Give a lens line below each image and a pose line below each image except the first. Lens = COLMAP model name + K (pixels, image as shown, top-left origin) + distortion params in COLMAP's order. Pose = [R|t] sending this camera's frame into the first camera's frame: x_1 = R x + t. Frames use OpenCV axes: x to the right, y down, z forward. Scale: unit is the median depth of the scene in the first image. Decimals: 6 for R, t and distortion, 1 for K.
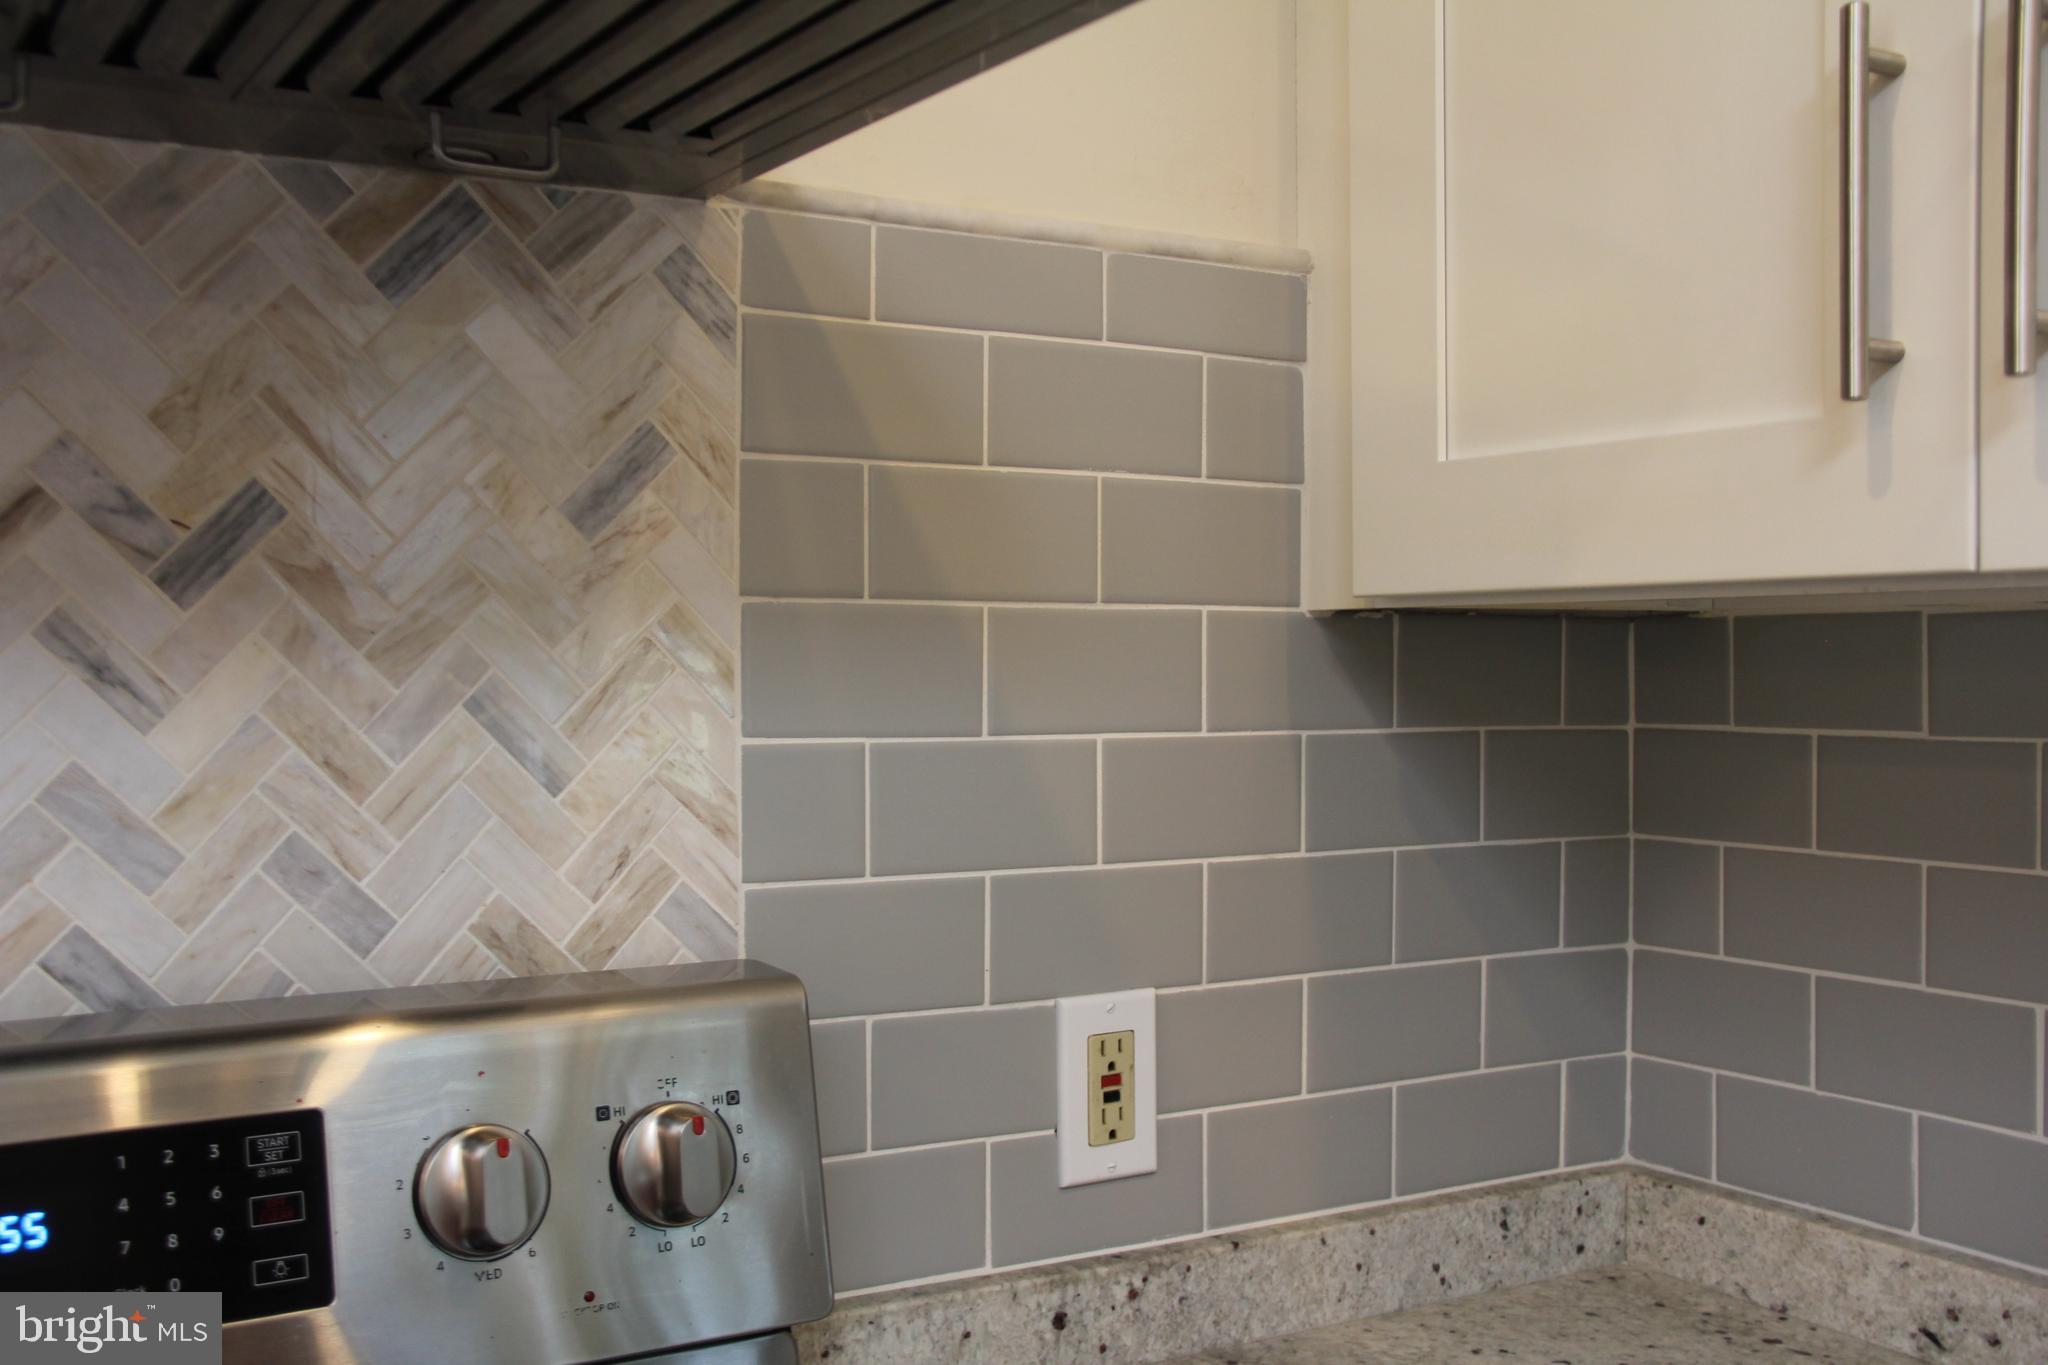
lens RADIAL K [[2069.2, 0, 996.2], [0, 2069.2, 685.4], [0, 0, 1]] dist [-0.116980, 0.282160]
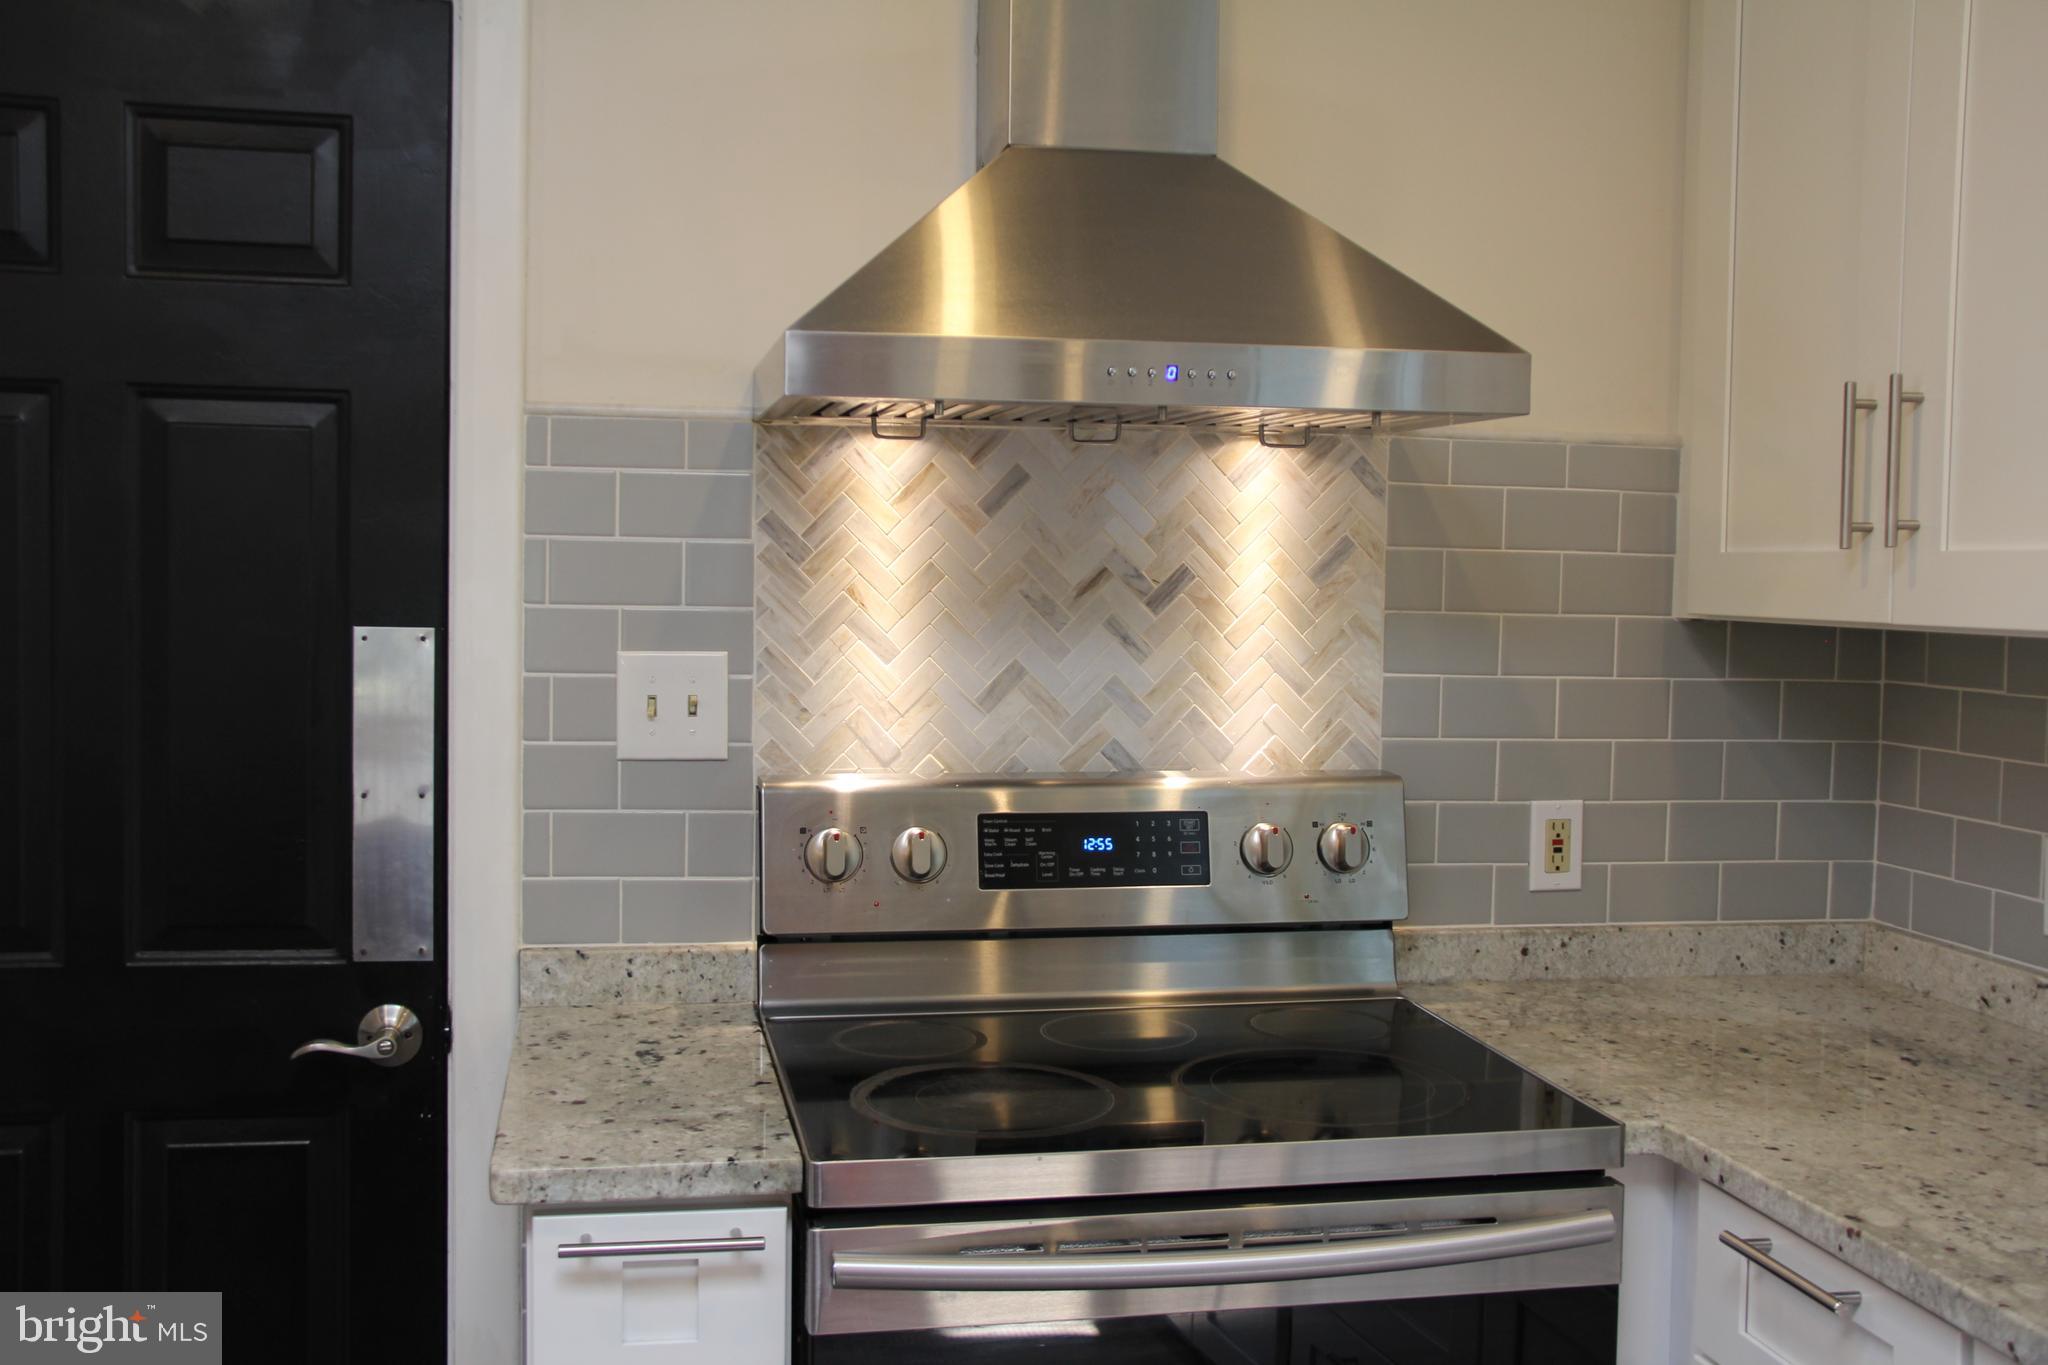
lens RADIAL K [[2069.2, 0, 996.2], [0, 2069.2, 685.4], [0, 0, 1]] dist [-0.116980, 0.282160]
pose [[0.936388, 0.038453, -0.348852, 0.242656], [-0.023204, 0.998588, 0.047787, -0.053226], [0.350197, -0.036653, 0.935959, -1.140599]]
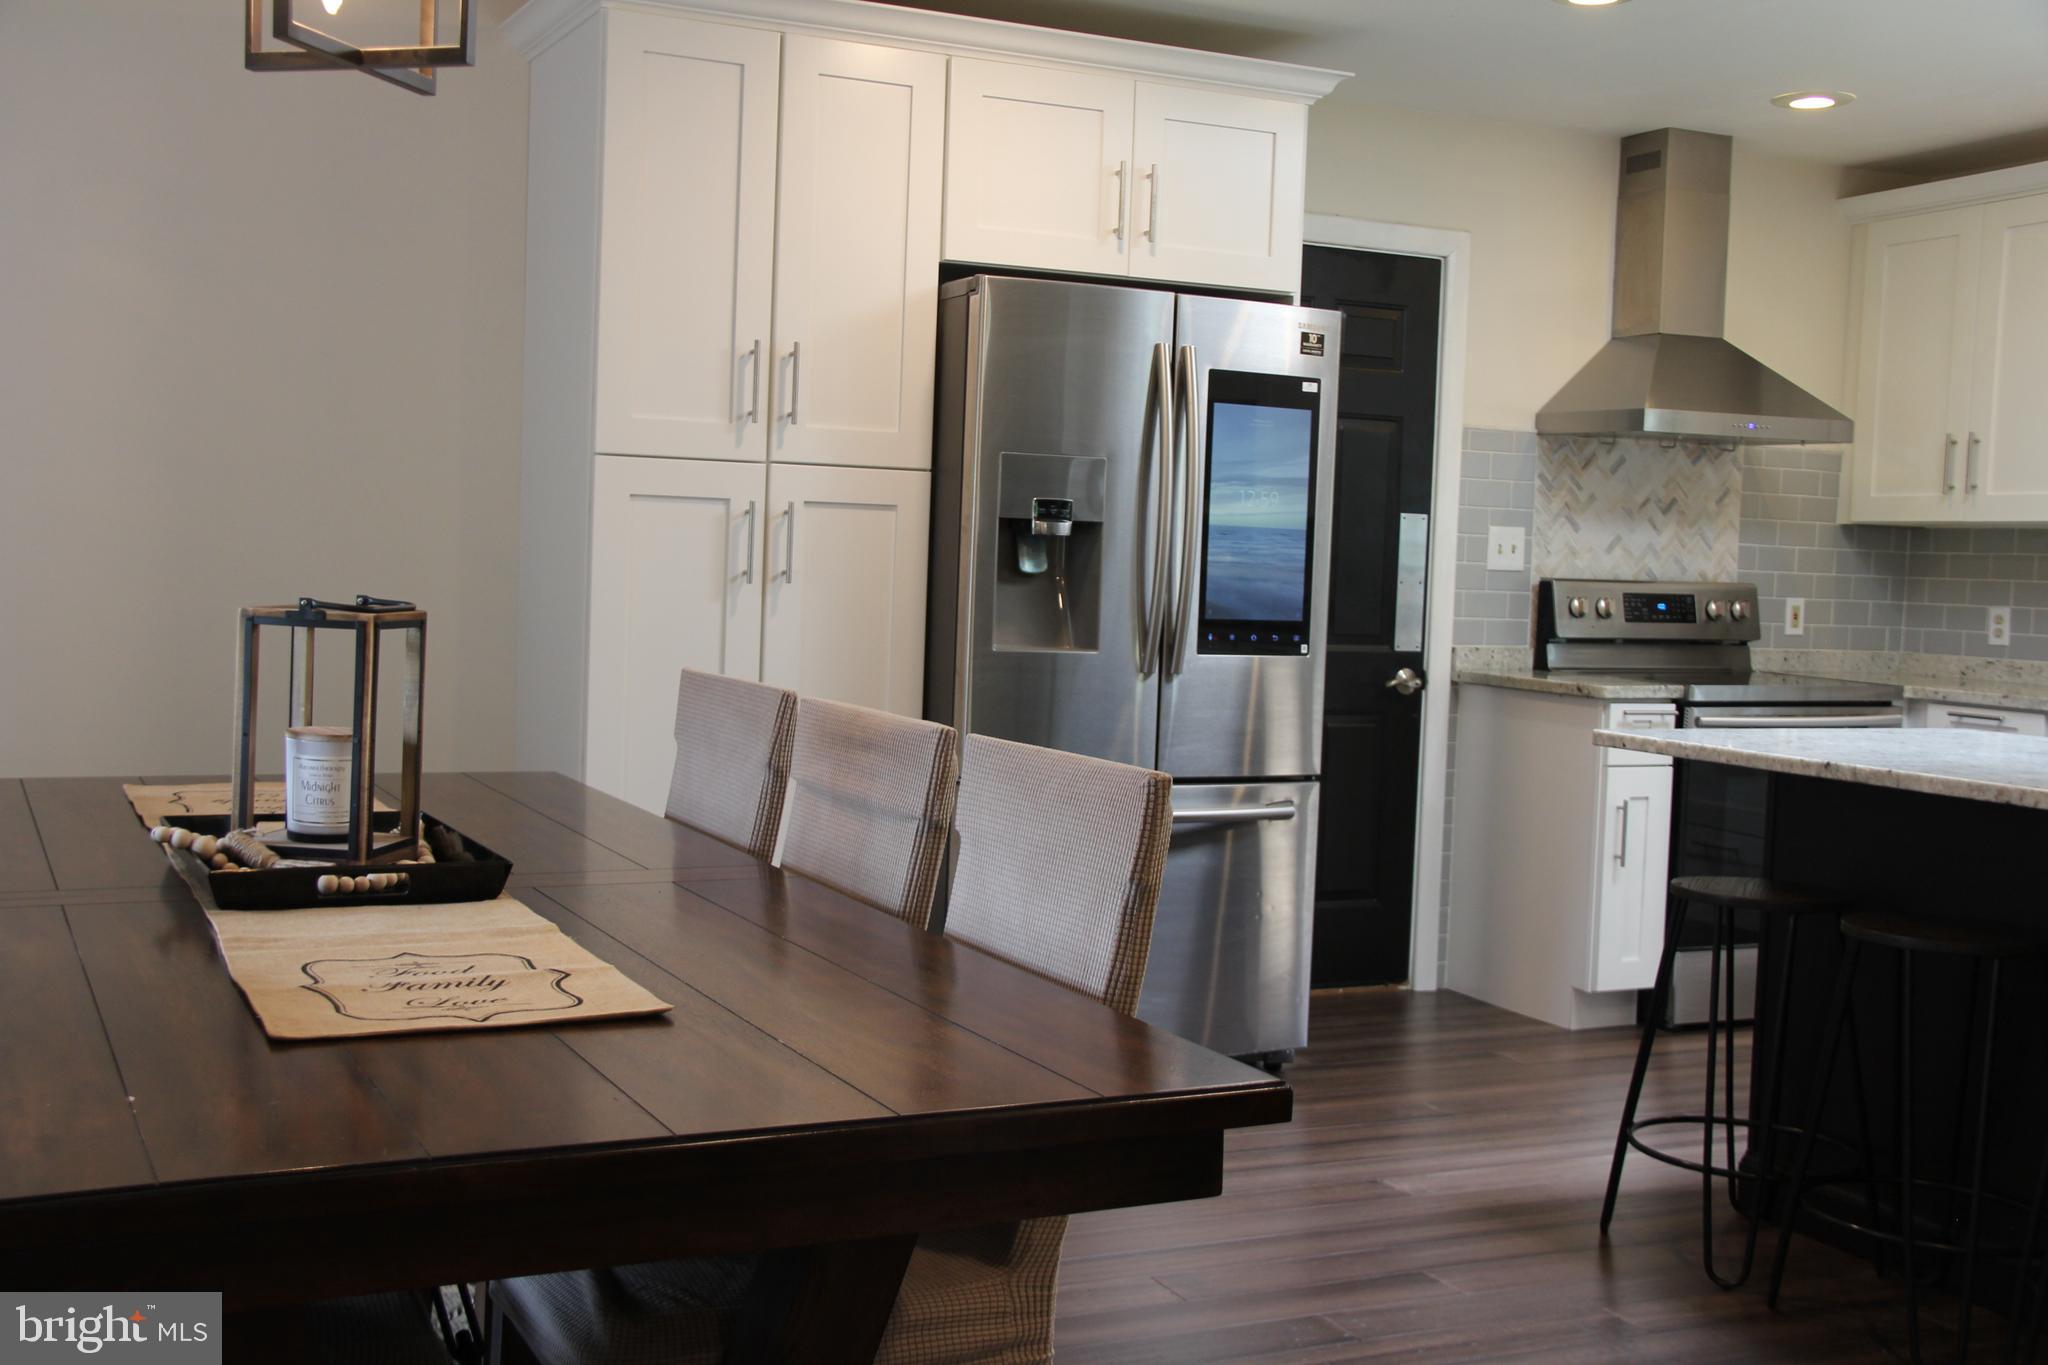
lens RADIAL K [[2253.3, 0, 1024.0], [0, 2253.3, 682.5], [0, 0, 1]] dist [0.048830, -0.010679]
pose [[0.995711, 0.043360, -0.081724, -1.369994], [-0.039634, 0.998124, 0.046675, 0.171828], [0.083594, -0.043236, 0.995561, -4.708910]]
